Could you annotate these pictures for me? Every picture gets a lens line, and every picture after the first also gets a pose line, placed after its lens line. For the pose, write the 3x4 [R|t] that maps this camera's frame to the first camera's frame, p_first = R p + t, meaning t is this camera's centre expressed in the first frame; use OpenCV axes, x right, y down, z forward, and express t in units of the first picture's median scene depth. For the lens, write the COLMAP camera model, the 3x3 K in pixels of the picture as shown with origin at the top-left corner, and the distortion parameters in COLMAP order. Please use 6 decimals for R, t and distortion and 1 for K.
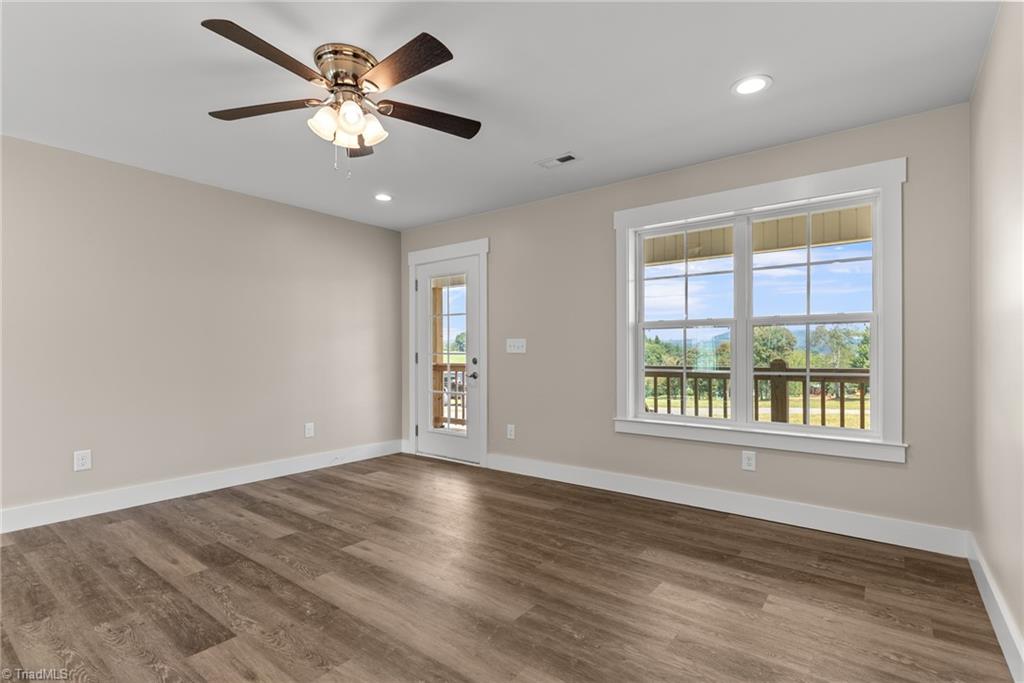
lens RADIAL K [[493.4, 0, 516.1], [0, 493.4, 352.2], [0, 0, 1]] dist [0.004040, -0.002124]
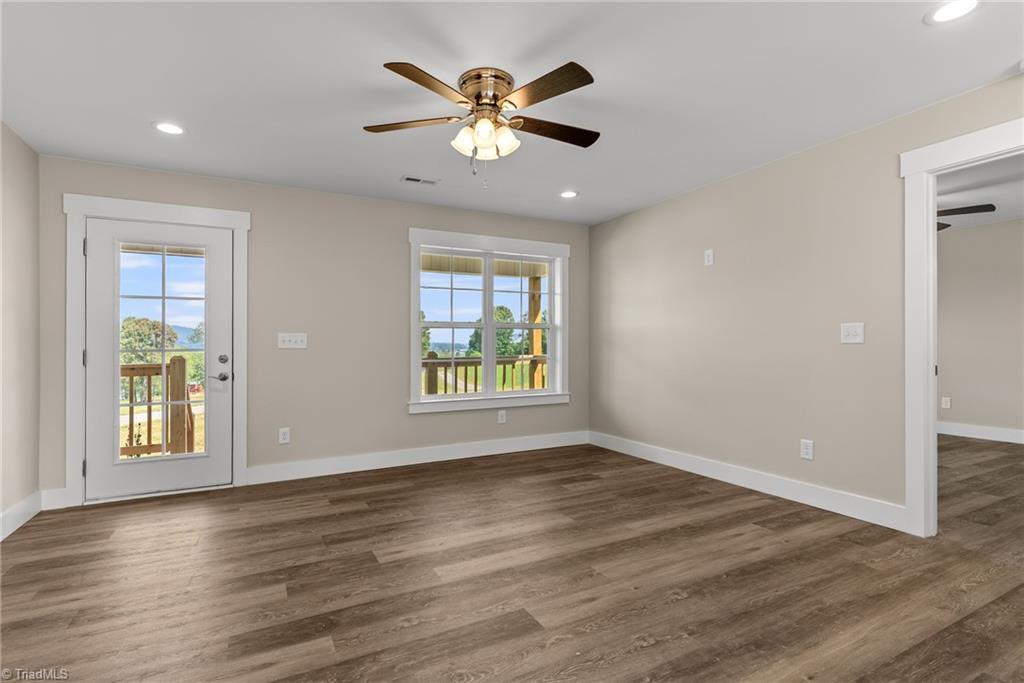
lens RADIAL K [[493.4, 0, 511.9], [0, 493.4, 351.9], [0, 0, 1]] dist [0.004040, -0.002124]
pose [[0.416854, -0.014074, 0.908865, -0.933444], [0.007485, 0.999899, 0.012050, 0.000183], [-0.908943, 0.001779, 0.416917, 0.345833]]
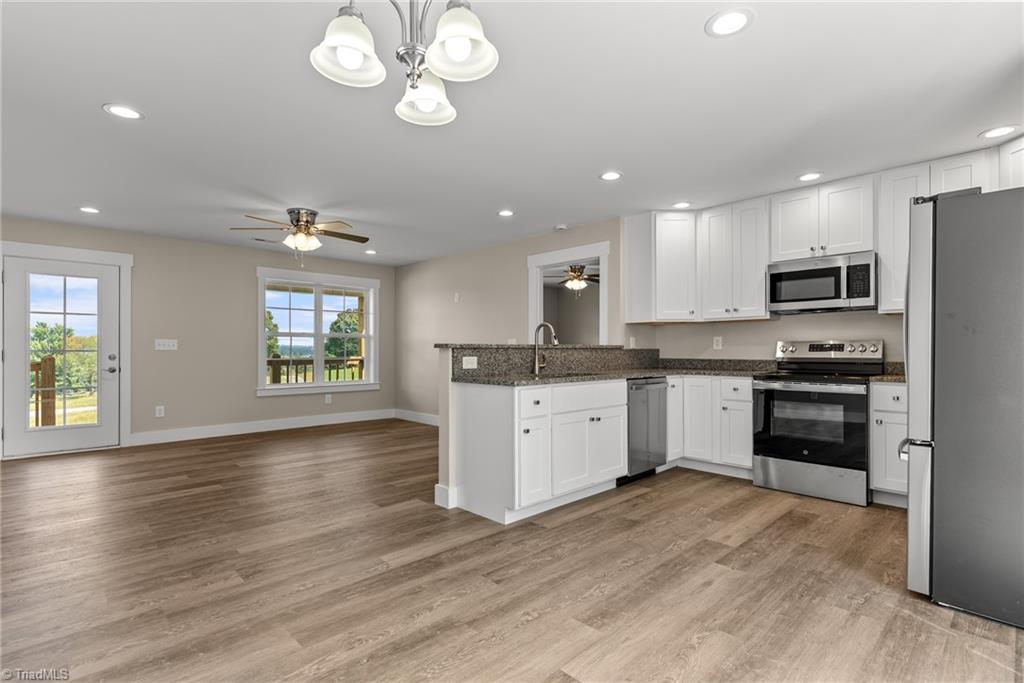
lens RADIAL K [[493.4, 0, 516.7], [0, 493.4, 359.4], [0, 0, 1]] dist [0.004040, -0.002124]
pose [[0.145398, -0.020720, 0.989156, -1.630200], [-0.001067, 0.999777, 0.021099, -0.003857], [-0.989373, -0.004123, 0.145343, -0.152611]]
